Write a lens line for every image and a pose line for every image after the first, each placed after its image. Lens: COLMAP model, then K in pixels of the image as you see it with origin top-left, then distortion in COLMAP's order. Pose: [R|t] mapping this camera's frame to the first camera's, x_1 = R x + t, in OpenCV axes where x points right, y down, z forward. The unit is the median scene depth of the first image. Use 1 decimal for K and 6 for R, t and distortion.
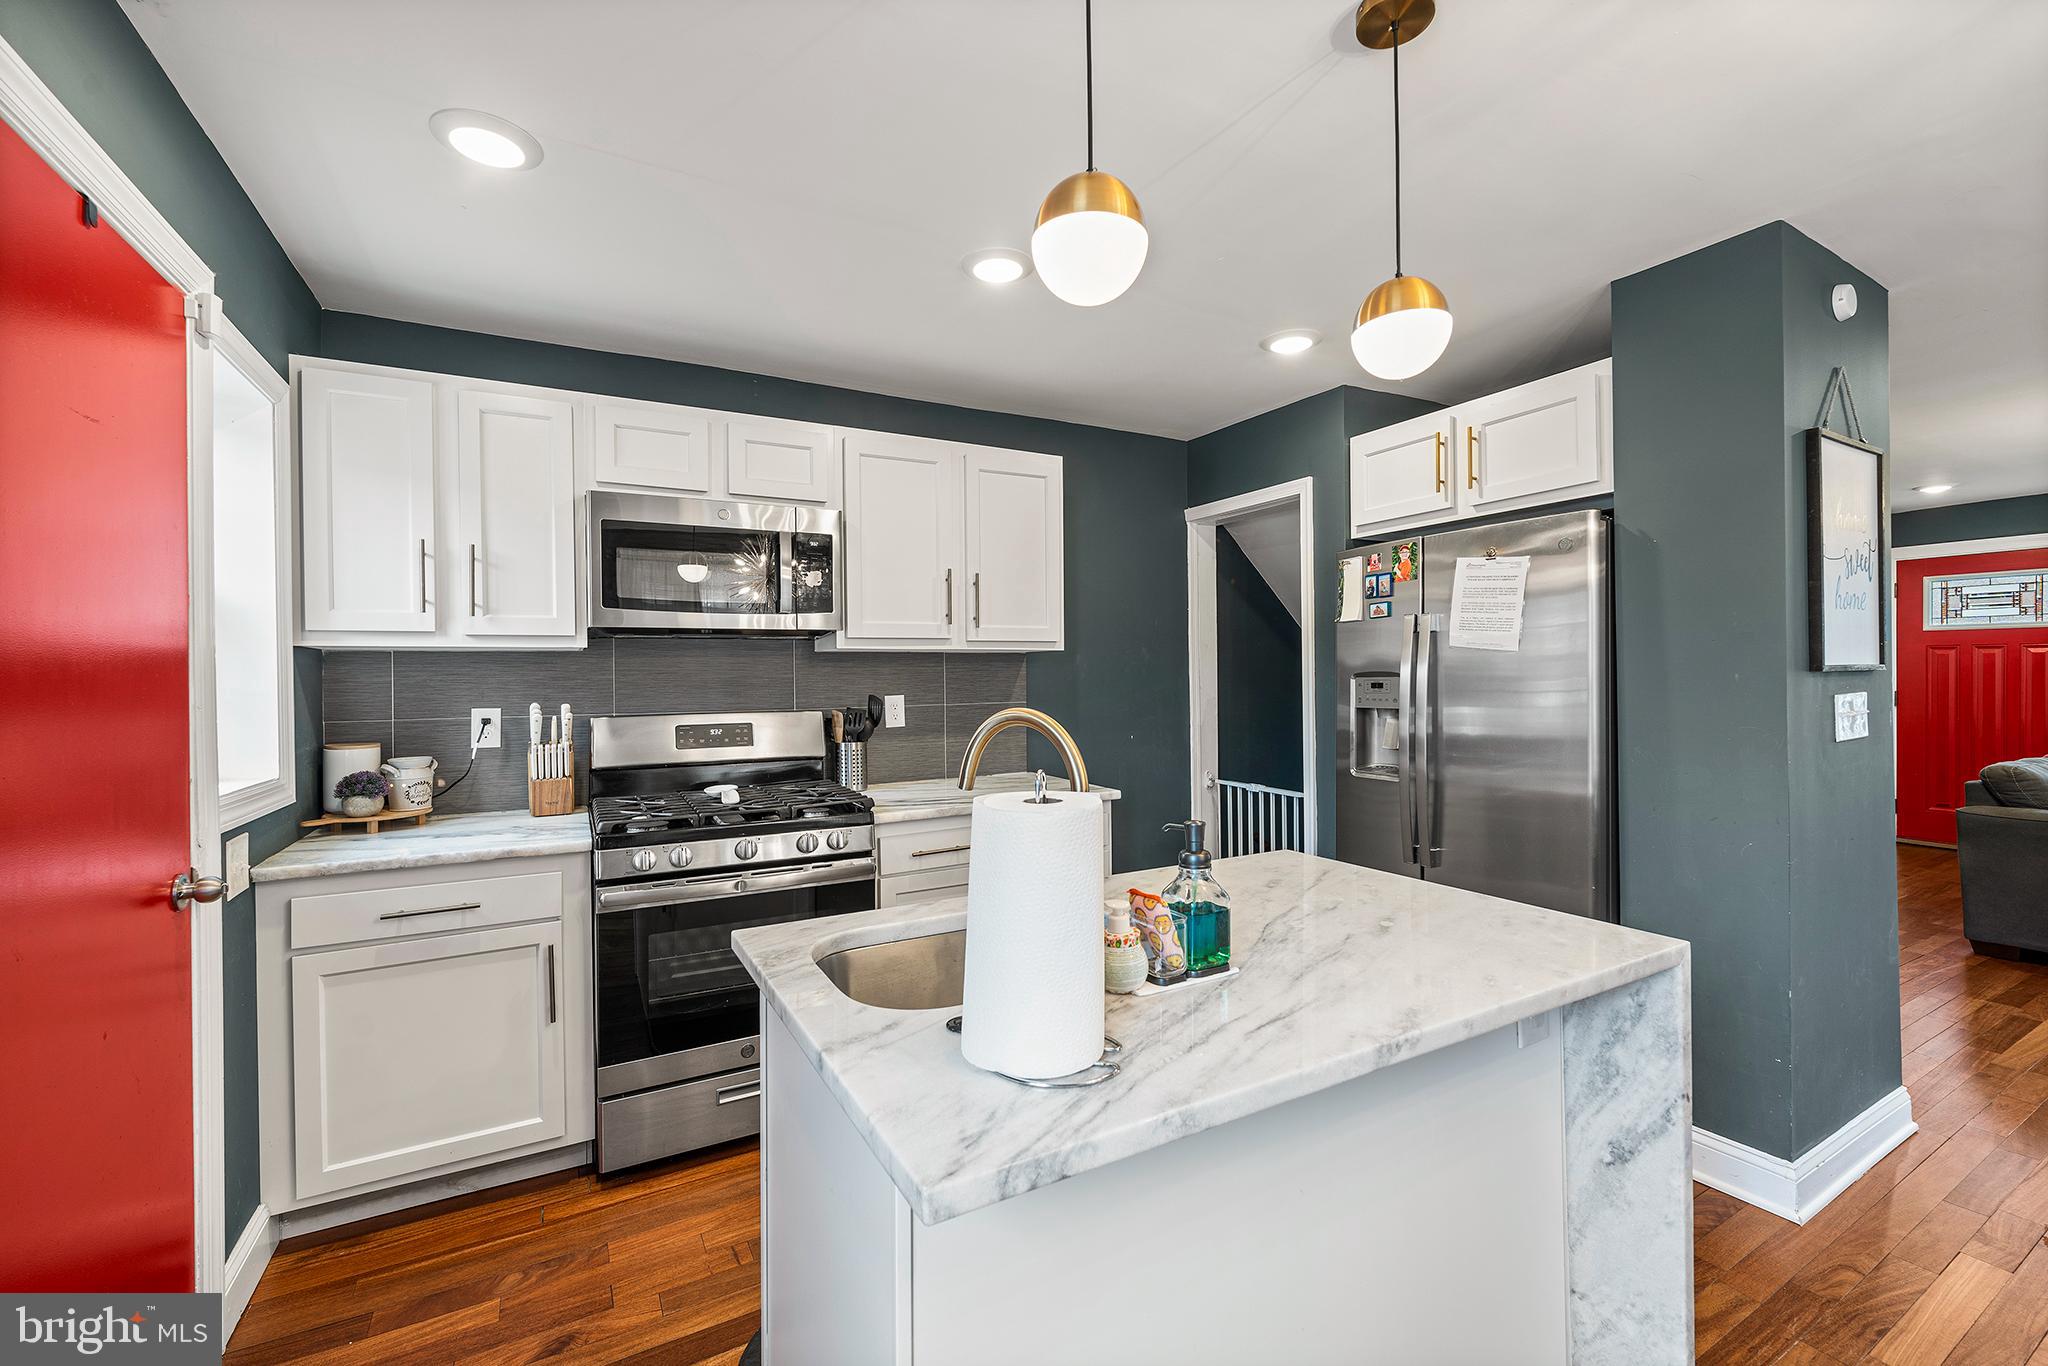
lens RADIAL K [[840.2, 0, 1026.6], [0, 840.2, 679.8], [0, 0, 1]] dist [-0.000548, -0.001298]
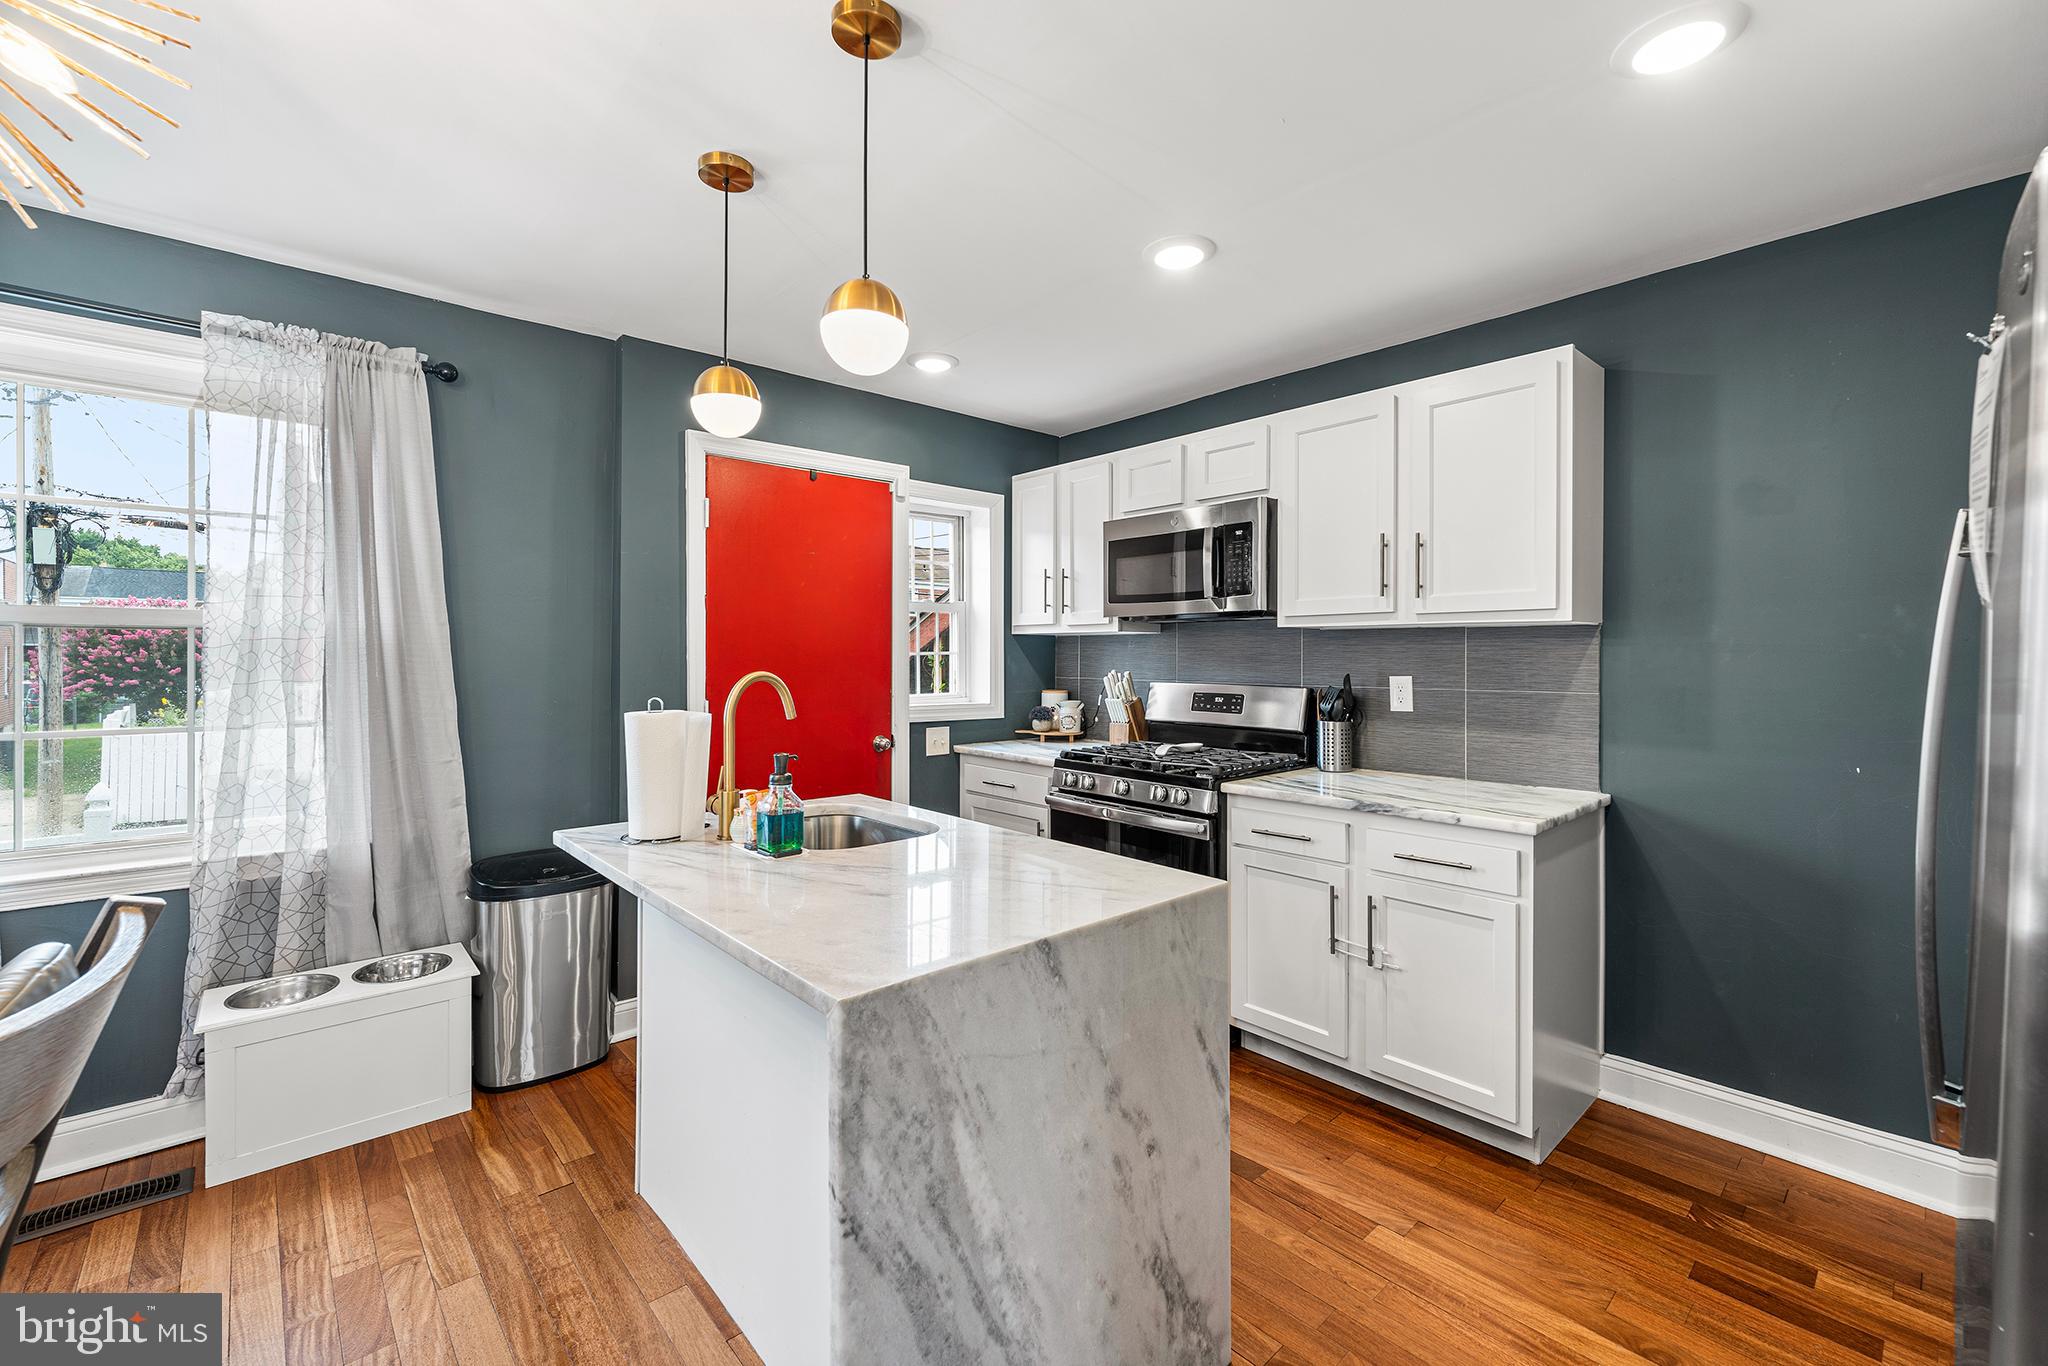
lens RADIAL K [[840.2, 0, 993.9], [0, 840.2, 664.3], [0, 0, 1]] dist [-0.000548, -0.001298]
pose [[0.209250, 0.022820, -0.977596, 0.732082], [-0.010204, 0.999724, 0.021152, -0.009839], [0.977809, 0.005550, 0.209425, 0.451359]]
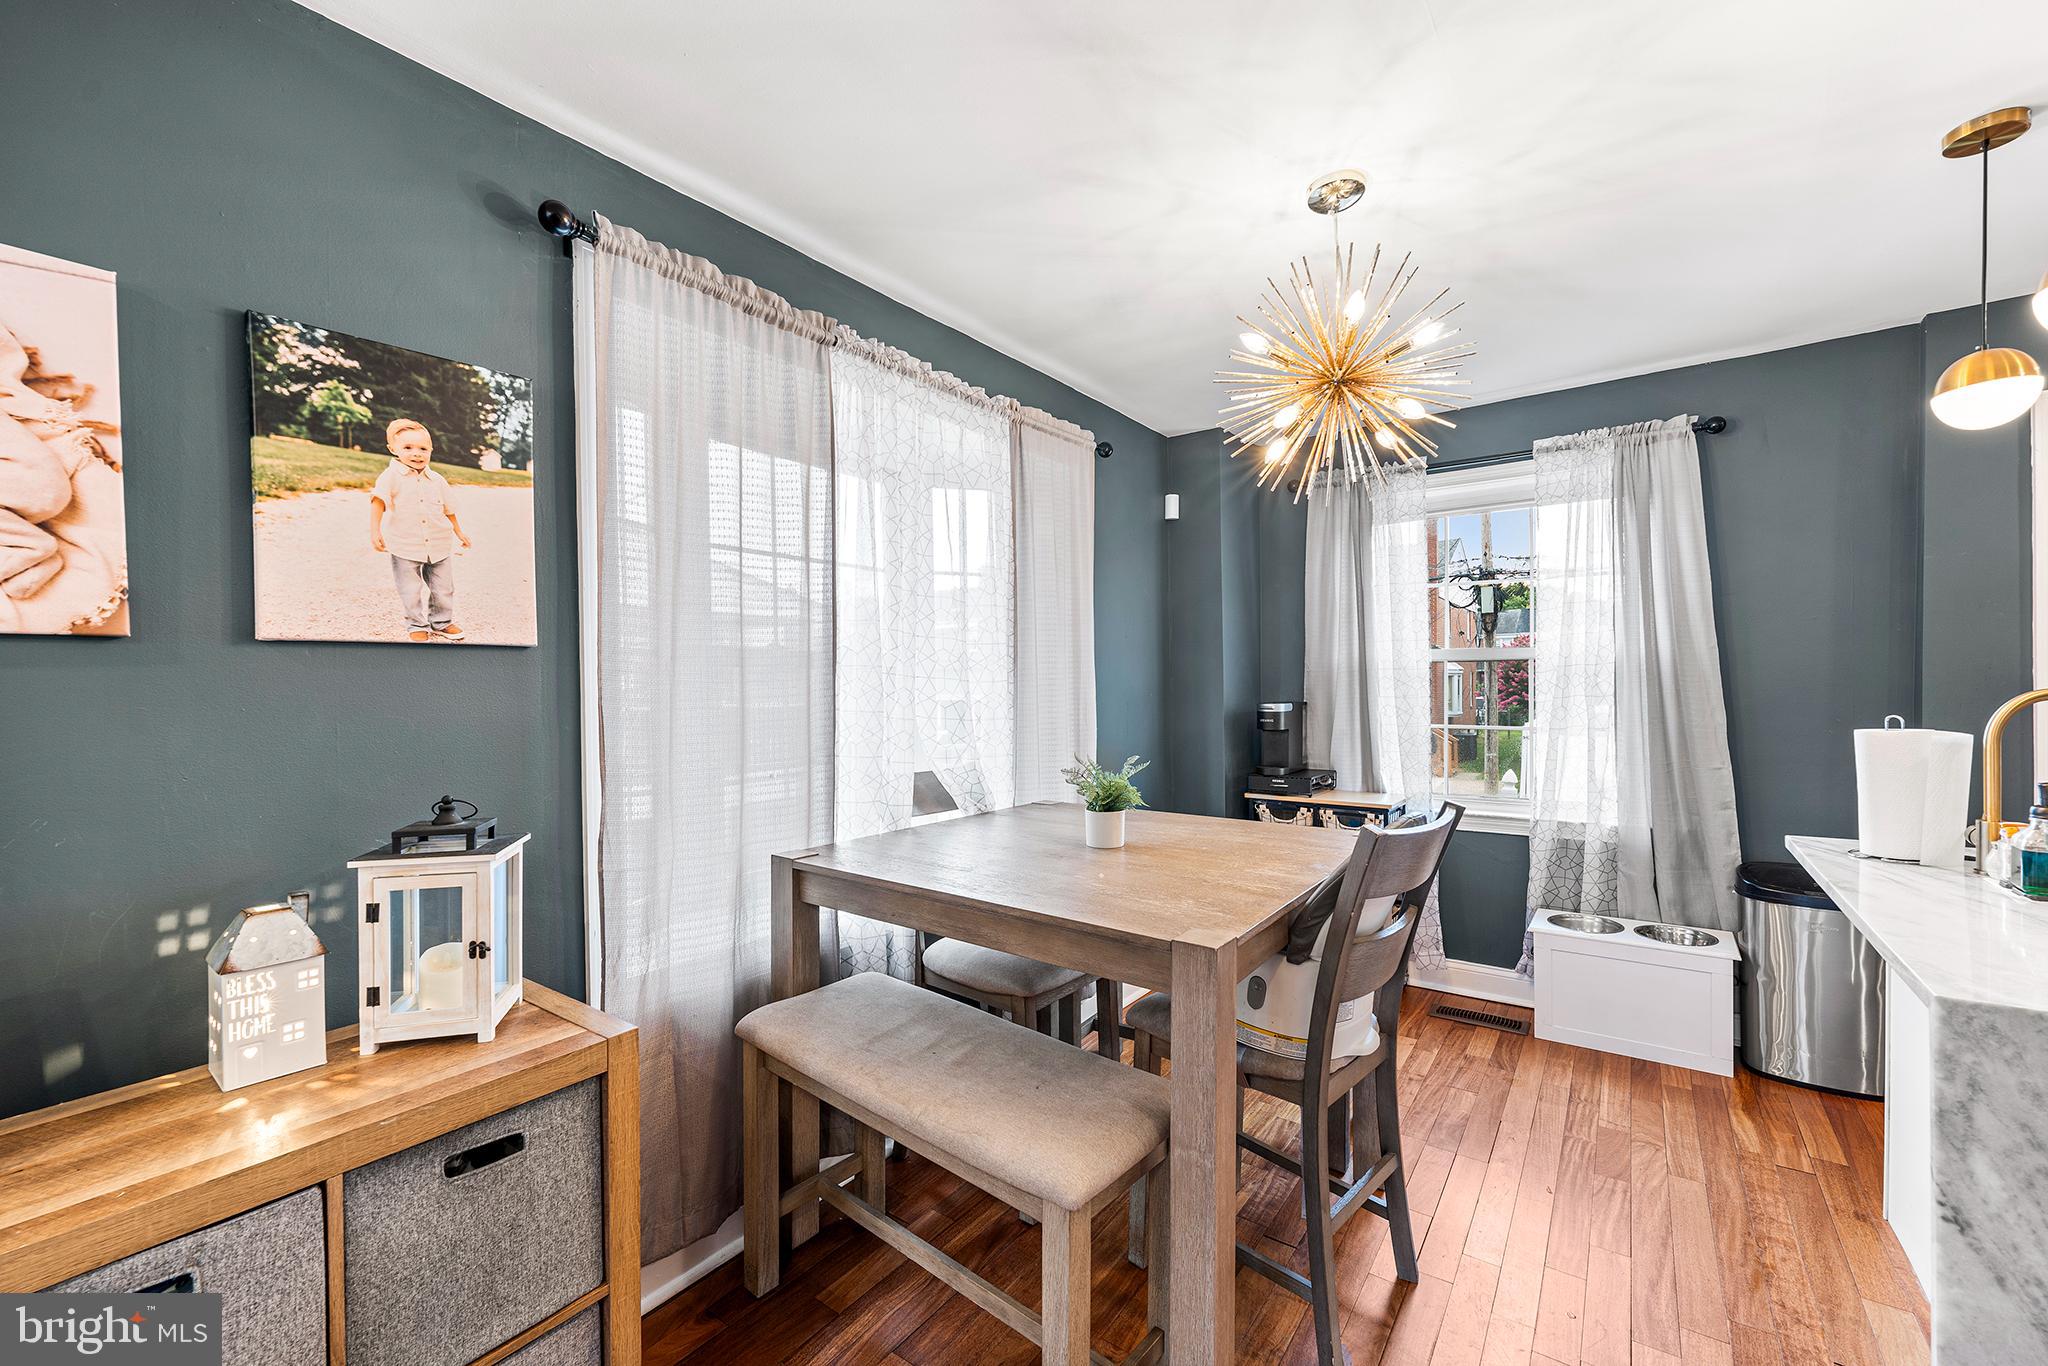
lens RADIAL K [[840.2, 0, 1031.2], [0, 840.2, 682.8], [0, 0, 1]] dist [-0.000548, -0.001298]
pose [[-0.910120, 0.025954, -0.413532, 0.799379], [0.024696, 0.999660, 0.008388, -0.011462], [0.413609, -0.002578, -0.910451, 0.526824]]
